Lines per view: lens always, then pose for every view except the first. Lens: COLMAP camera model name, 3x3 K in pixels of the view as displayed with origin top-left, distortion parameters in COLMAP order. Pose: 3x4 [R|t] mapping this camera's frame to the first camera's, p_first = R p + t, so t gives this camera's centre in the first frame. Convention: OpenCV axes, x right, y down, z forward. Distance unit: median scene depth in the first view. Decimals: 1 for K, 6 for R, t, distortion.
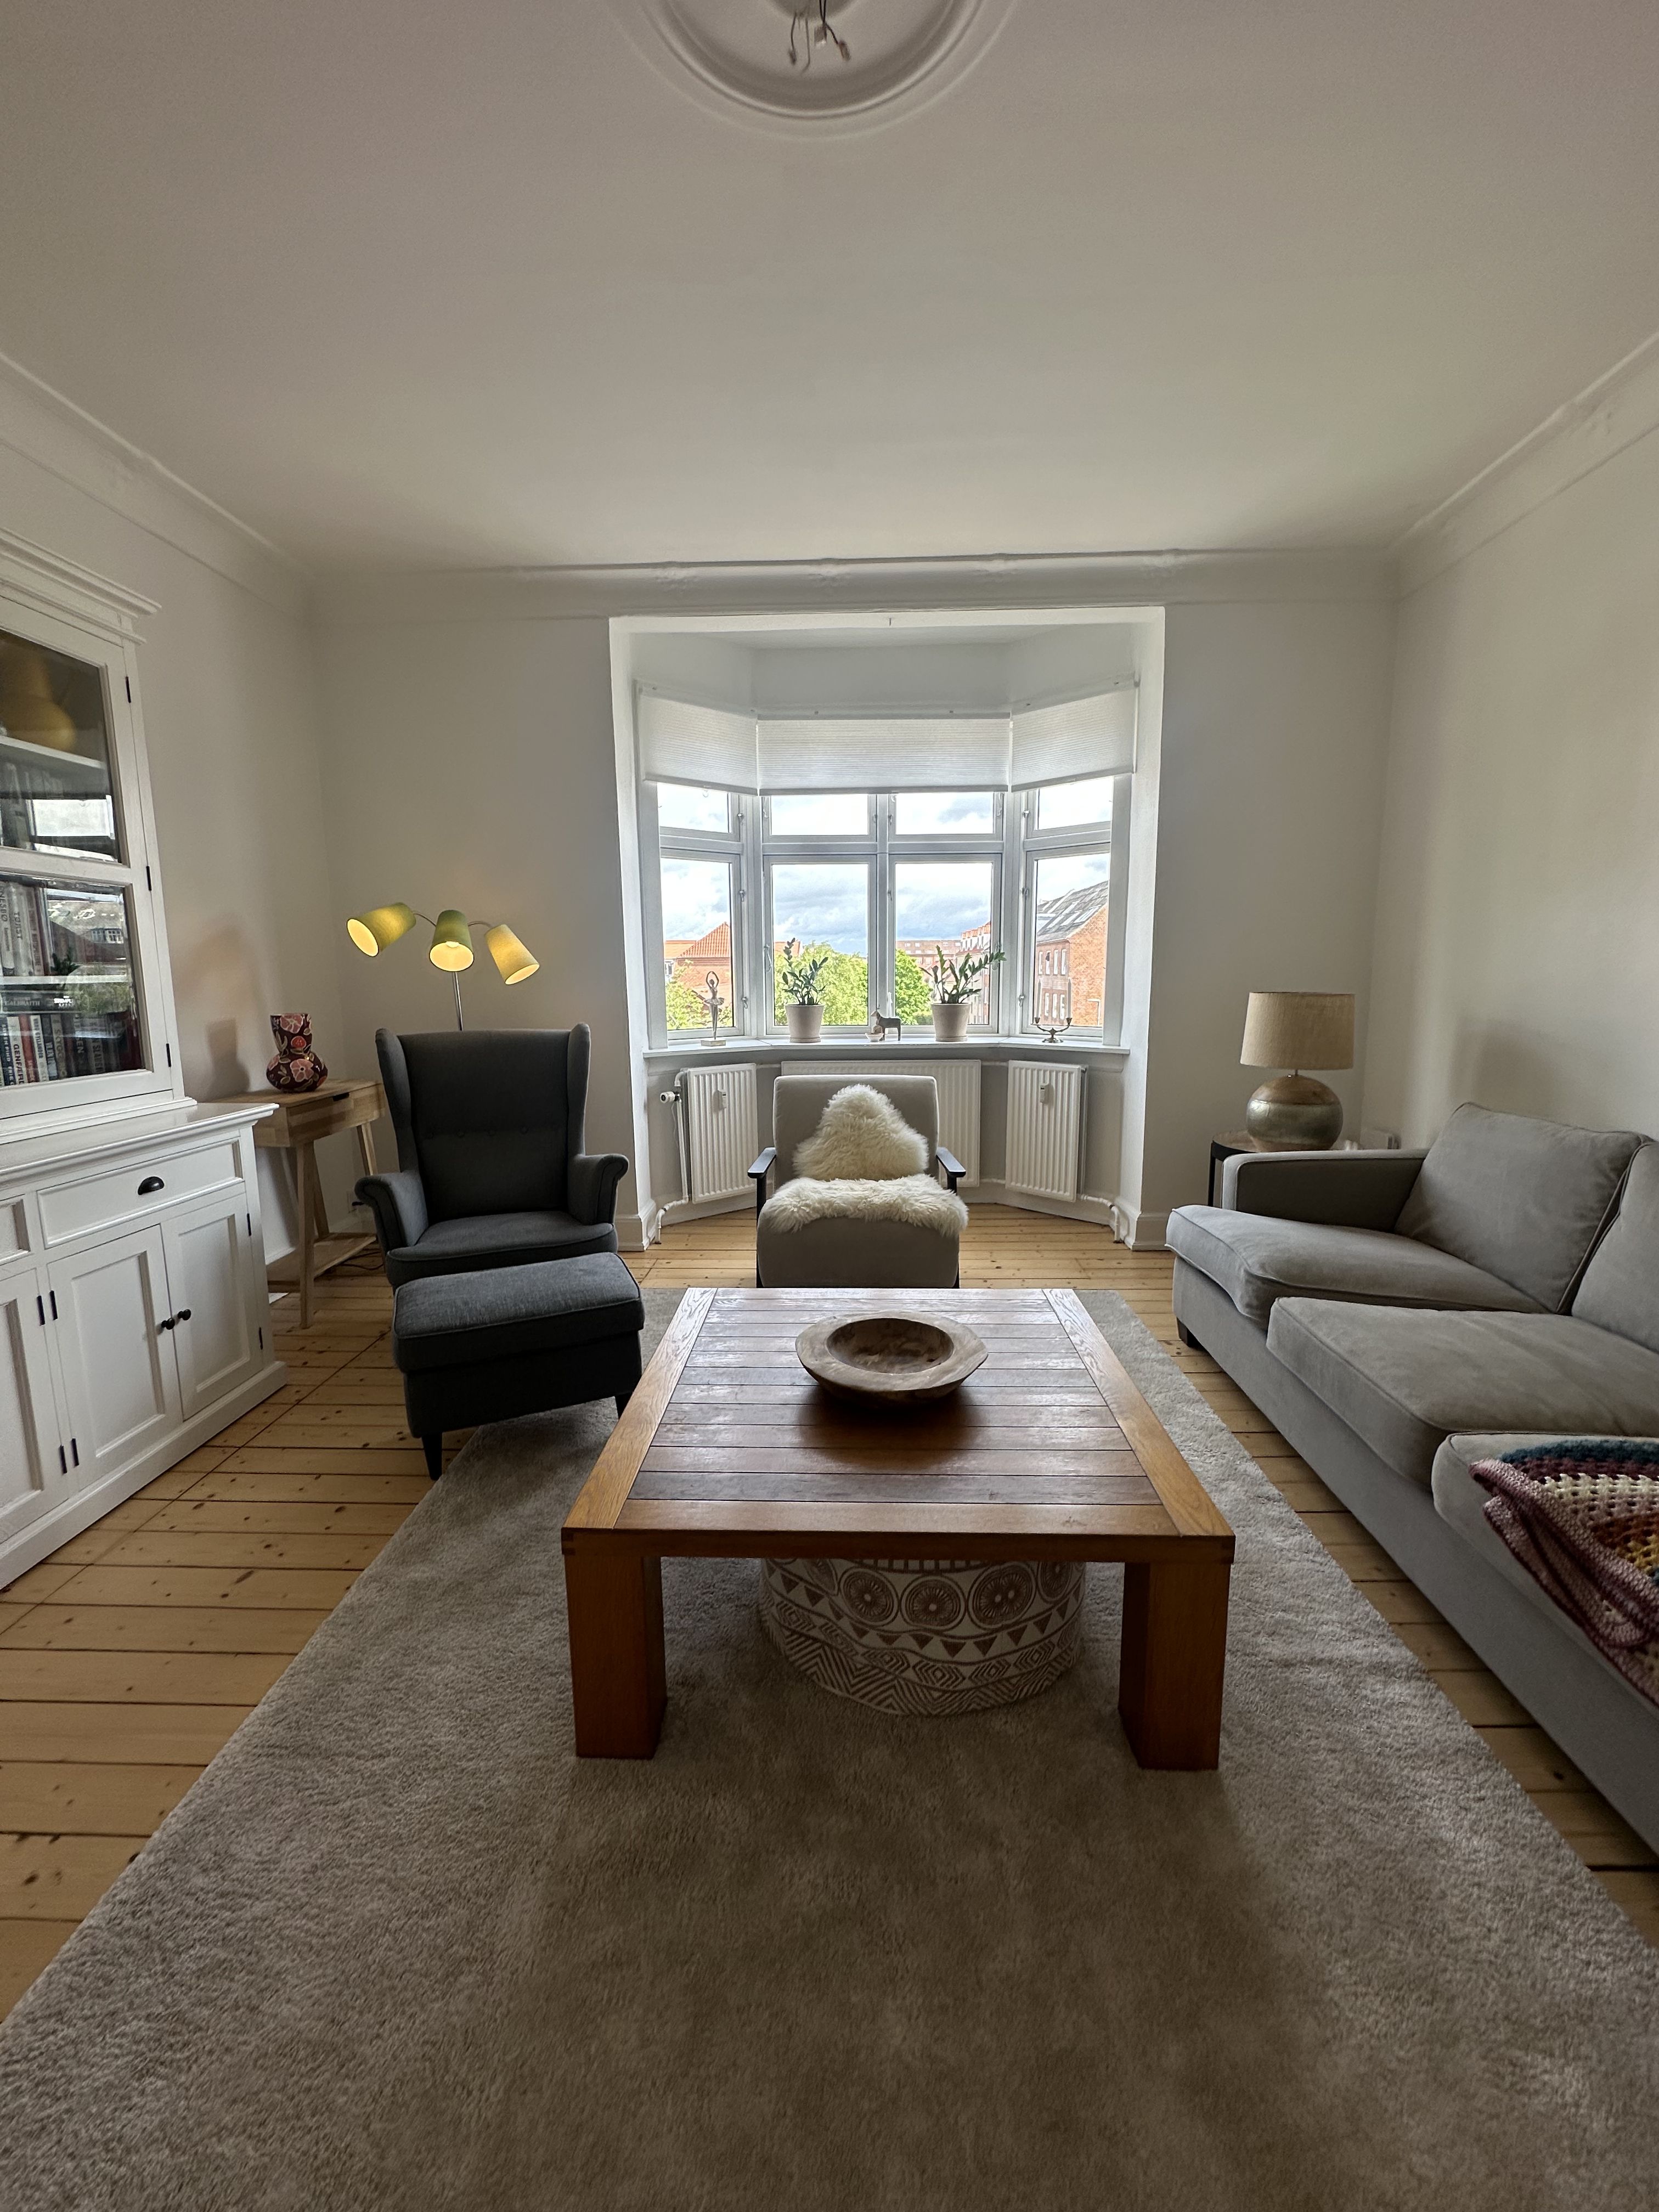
lens RADIAL K [[884.6, 0, 825.7], [0, 884.6, 1104.9], [0, 0, 1]] dist [-0.000381, -0.000049]
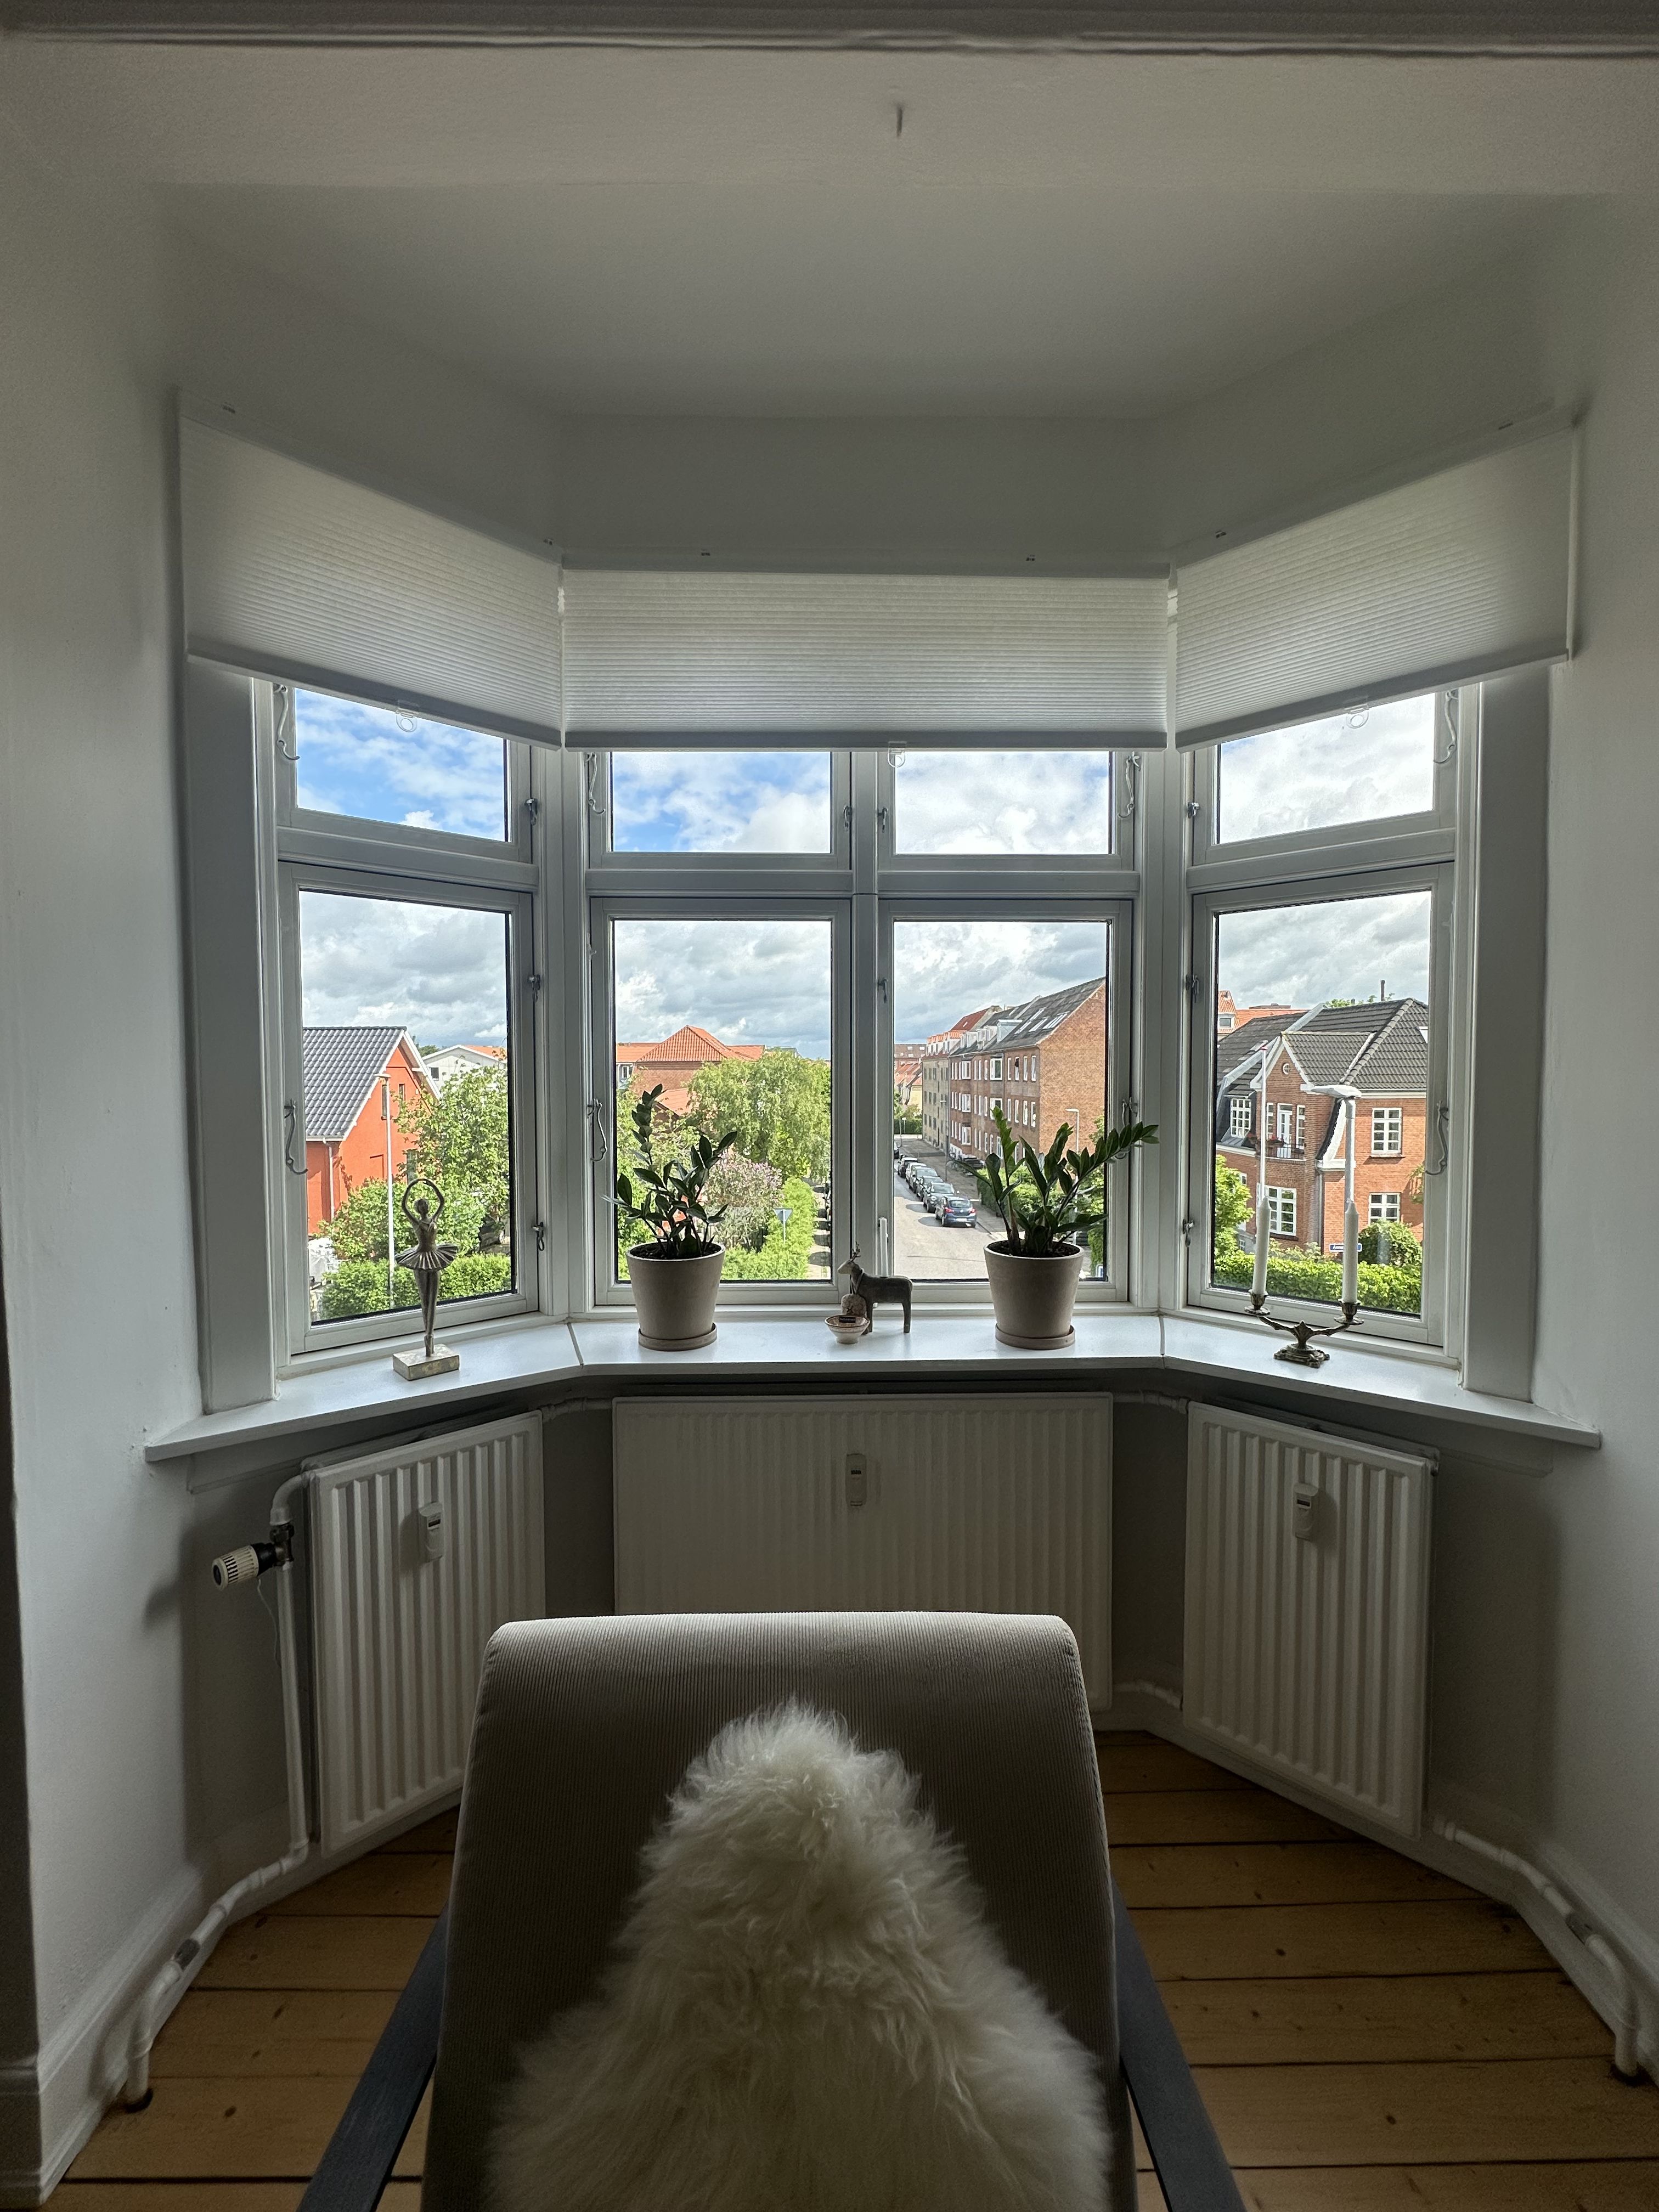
lens RADIAL K [[884.6, 0, 834.5], [0, 884.6, 1107.4], [0, 0, 1]] dist [-0.000381, -0.000049]
pose [[0.998660, 0.003918, 0.051595, 0.028082], [0.001800, 0.993894, -0.110322, -0.134515], [-0.051712, 0.110267, 0.992556, 0.590190]]
